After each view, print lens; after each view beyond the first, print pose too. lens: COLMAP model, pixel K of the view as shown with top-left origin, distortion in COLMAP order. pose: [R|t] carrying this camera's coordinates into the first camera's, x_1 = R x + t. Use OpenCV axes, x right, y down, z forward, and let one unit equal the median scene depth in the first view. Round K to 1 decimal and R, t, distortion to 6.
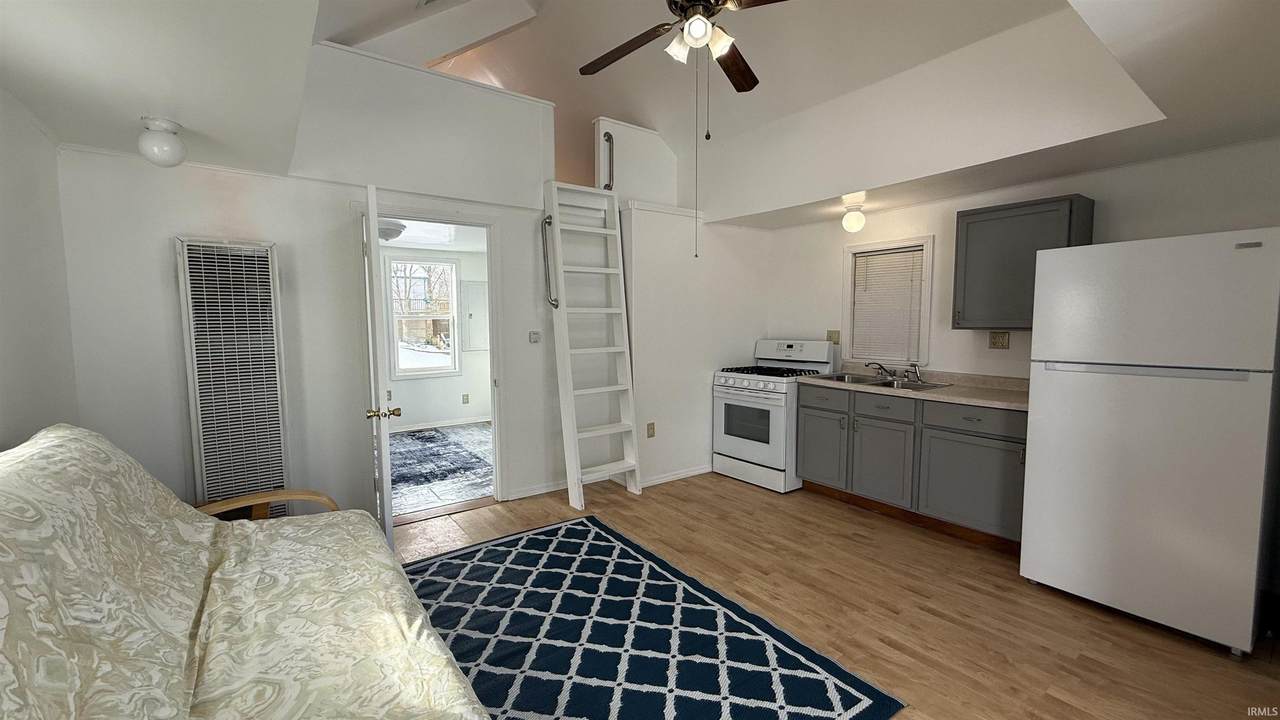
lens RADIAL K [[510.9, 0, 639.1], [0, 510.9, 361.6], [0, 0, 1]] dist [0.002296, -0.000009]
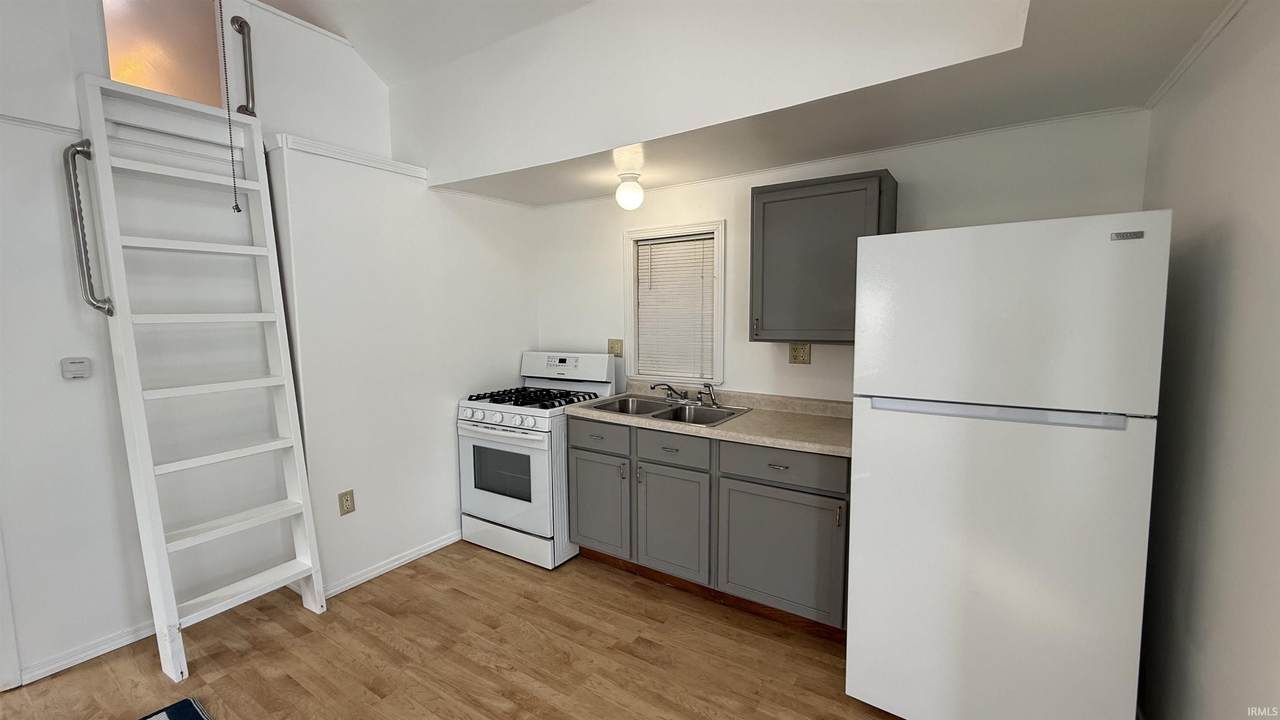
lens RADIAL K [[510.9, 0, 641.4], [0, 510.9, 363.8], [0, 0, 1]] dist [0.002296, -0.000009]
pose [[0.936092, -0.039683, 0.349510, 0.164754], [0.033370, 0.999153, 0.024070, -0.046616], [-0.350169, -0.010868, 0.936623, 0.292758]]
